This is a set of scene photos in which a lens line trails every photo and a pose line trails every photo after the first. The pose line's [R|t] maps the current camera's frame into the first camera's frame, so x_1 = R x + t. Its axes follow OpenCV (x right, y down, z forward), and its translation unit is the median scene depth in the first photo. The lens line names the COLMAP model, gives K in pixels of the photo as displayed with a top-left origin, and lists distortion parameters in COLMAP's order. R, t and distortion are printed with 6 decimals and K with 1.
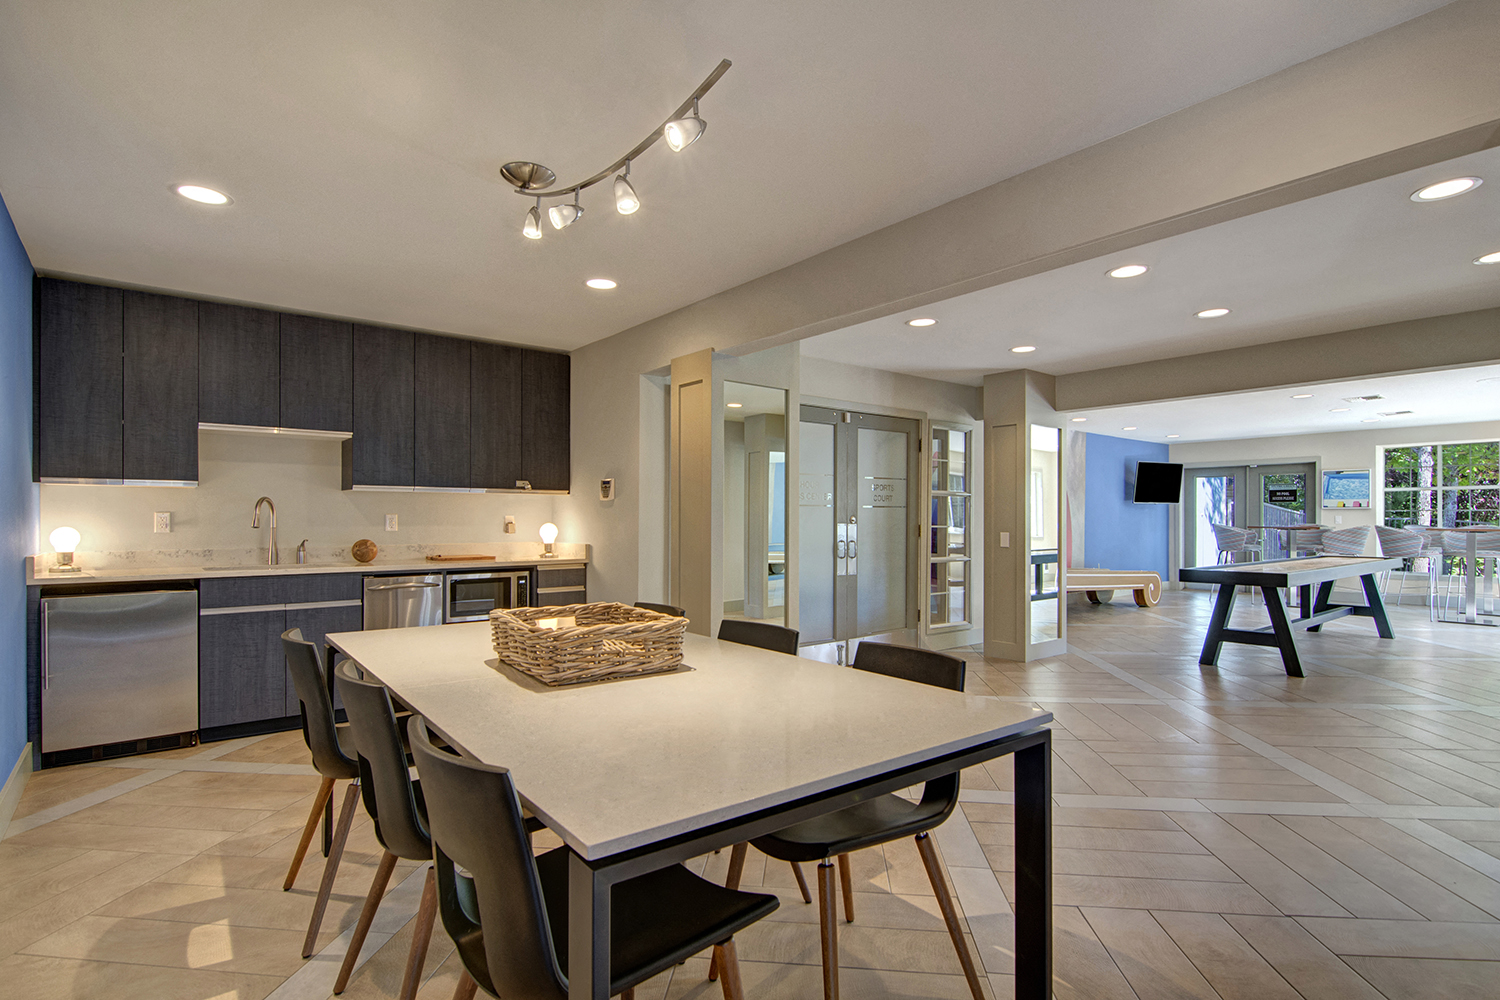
lens RADIAL K [[737.8, 0, 753.3], [0, 737.8, 510.2], [0, 0, 1]] dist [-0.003293, -0.001043]
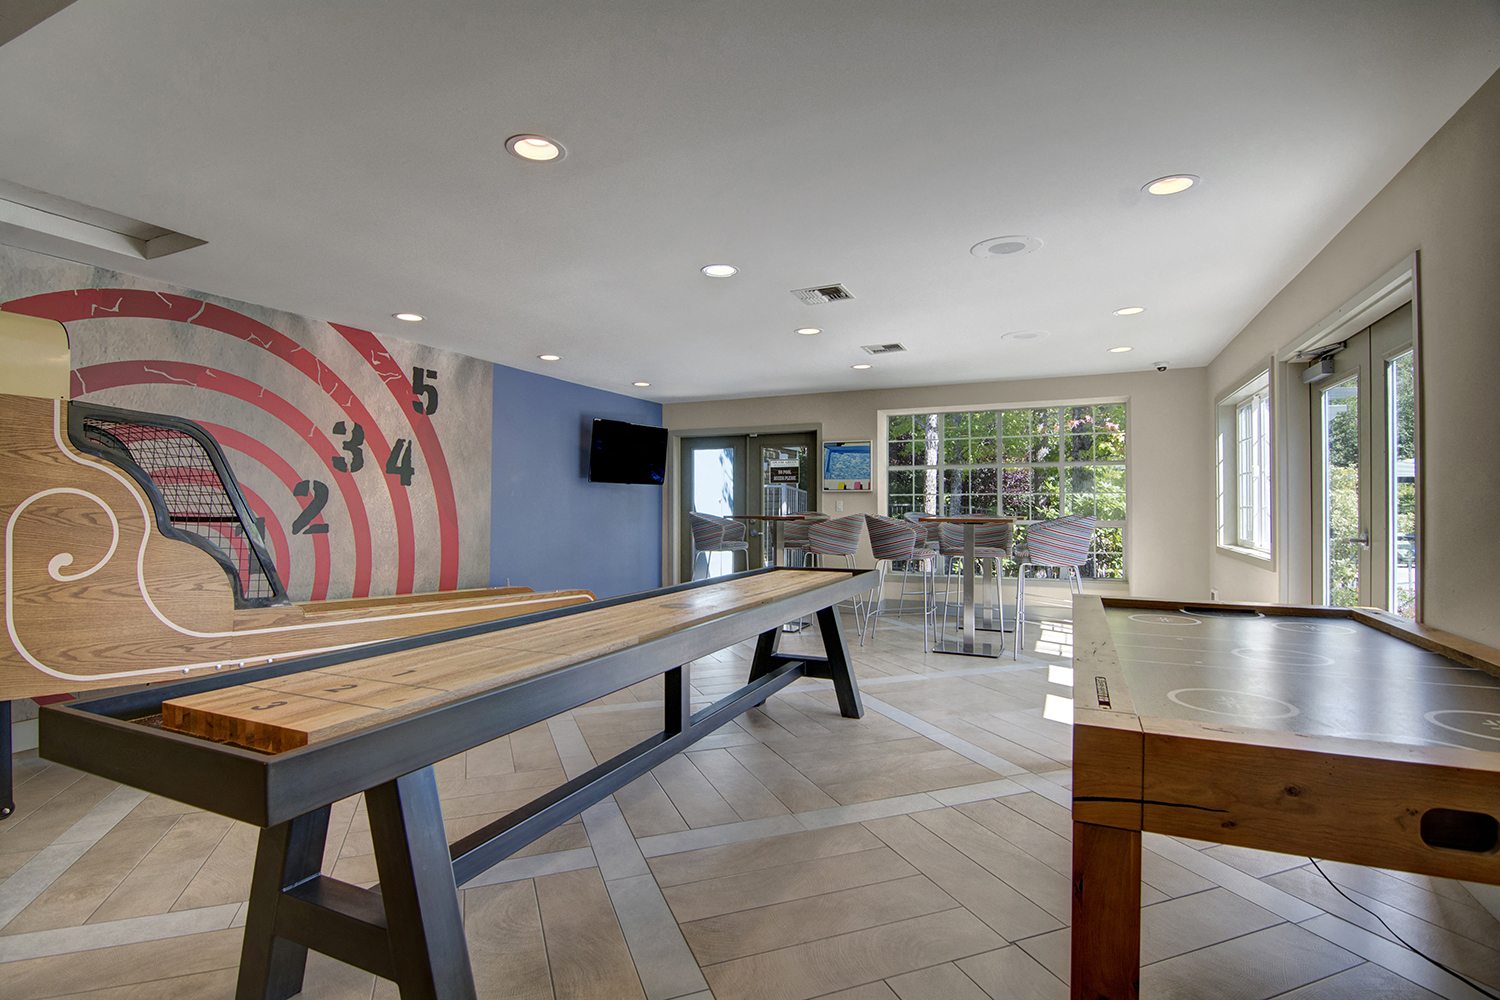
lens RADIAL K [[702.8, 0, 750.0], [0, 702.8, 500.0], [0, 0, 1]] dist [-0.000625, -0.000161]
pose [[0.894908, 0.004026, 0.446232, 0.387297], [-0.005066, 0.999987, 0.001137, 0.006323], [-0.446221, -0.003278, 0.894917, 0.388410]]
